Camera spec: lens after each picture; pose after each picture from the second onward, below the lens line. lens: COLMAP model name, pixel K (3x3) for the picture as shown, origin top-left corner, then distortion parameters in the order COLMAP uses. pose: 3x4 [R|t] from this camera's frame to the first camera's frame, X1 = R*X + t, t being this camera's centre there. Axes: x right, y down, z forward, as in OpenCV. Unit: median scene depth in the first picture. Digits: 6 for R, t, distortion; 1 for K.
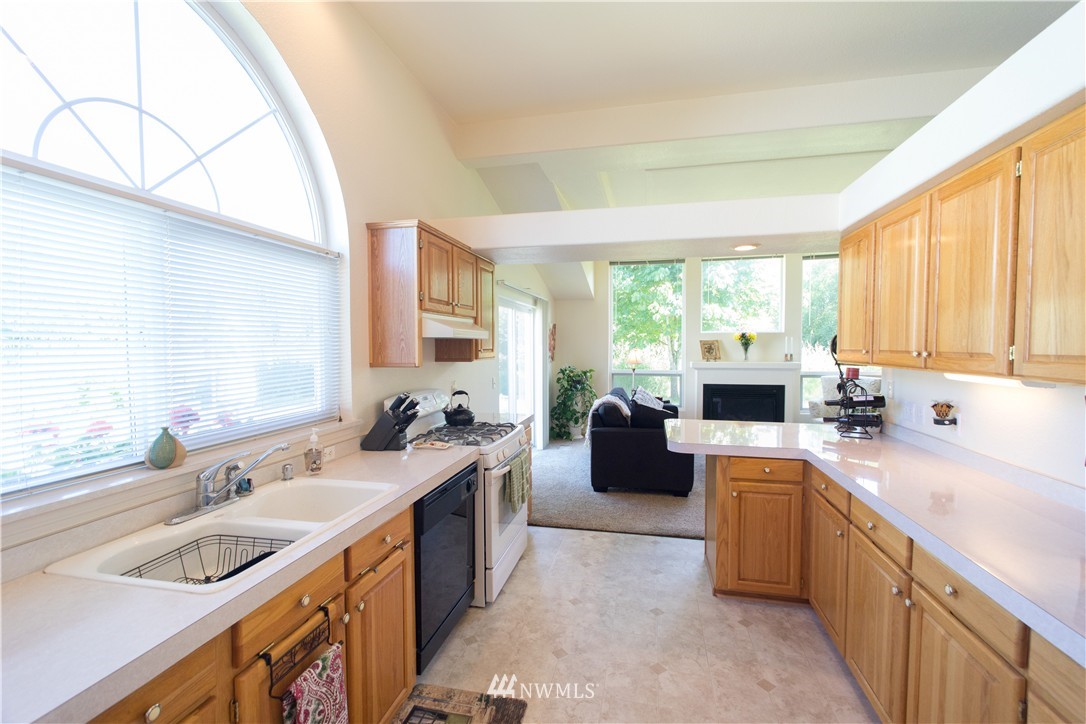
lens RADIAL K [[476.0, 0, 542.3], [0, 476.0, 359.8], [0, 0, 1]] dist [-0.000958, 0.000061]
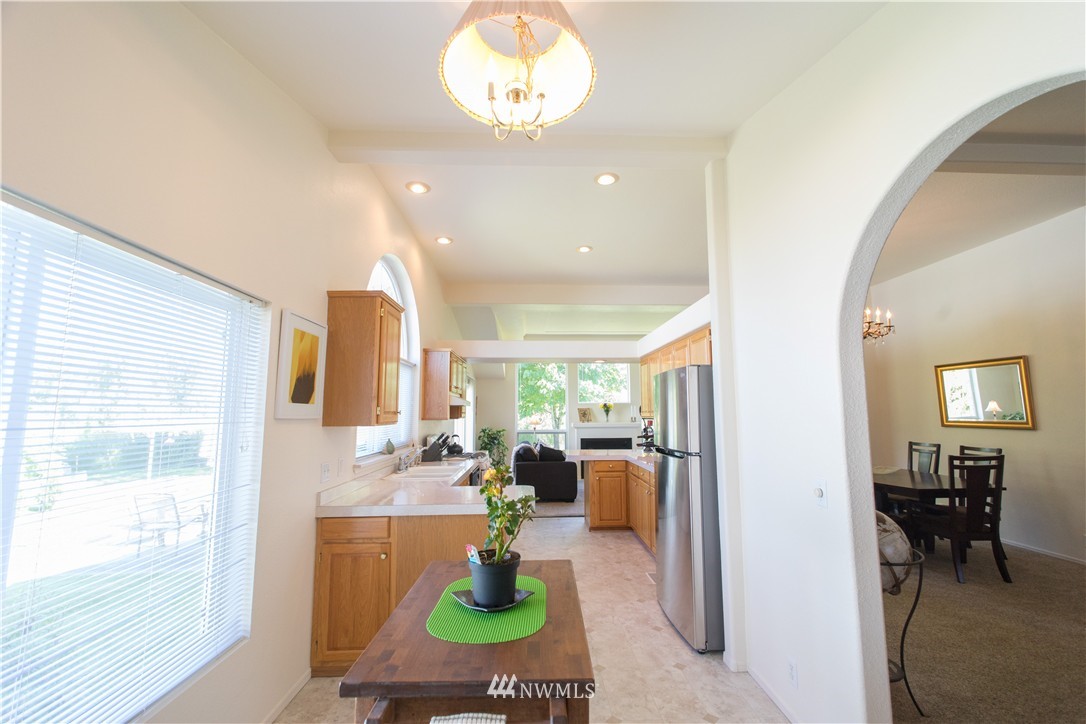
lens RADIAL K [[463.8, 0, 550.1], [0, 463.8, 359.5], [0, 0, 1]] dist [-0.000145, 0.004018]
pose [[0.964745, 0.028045, 0.261689, -0.134090], [0.011389, 0.988927, -0.147968, 0.021666], [-0.262941, 0.145732, 0.953742, -0.374532]]
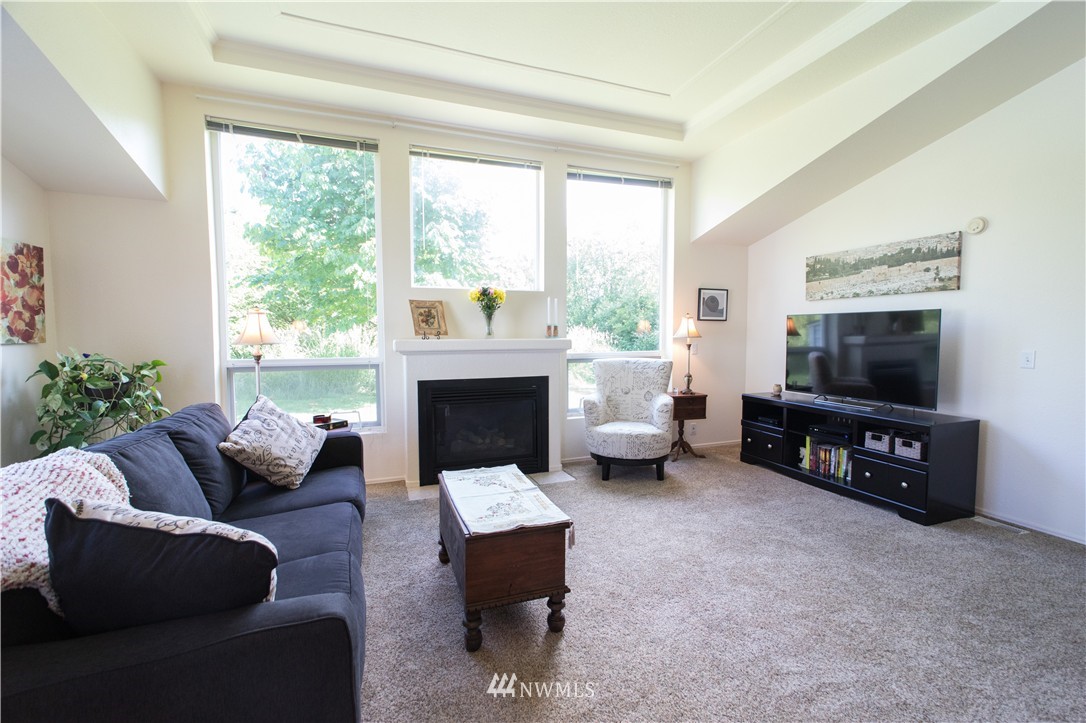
lens RADIAL K [[463.8, 0, 550.1], [0, 463.8, 359.0], [0, 0, 1]] dist [-0.000145, 0.004018]
pose [[0.836560, -0.030848, 0.547006, 0.180885], [0.018993, 0.999446, 0.027316, 0.014769], [-0.547546, -0.012462, 0.836683, 0.489640]]
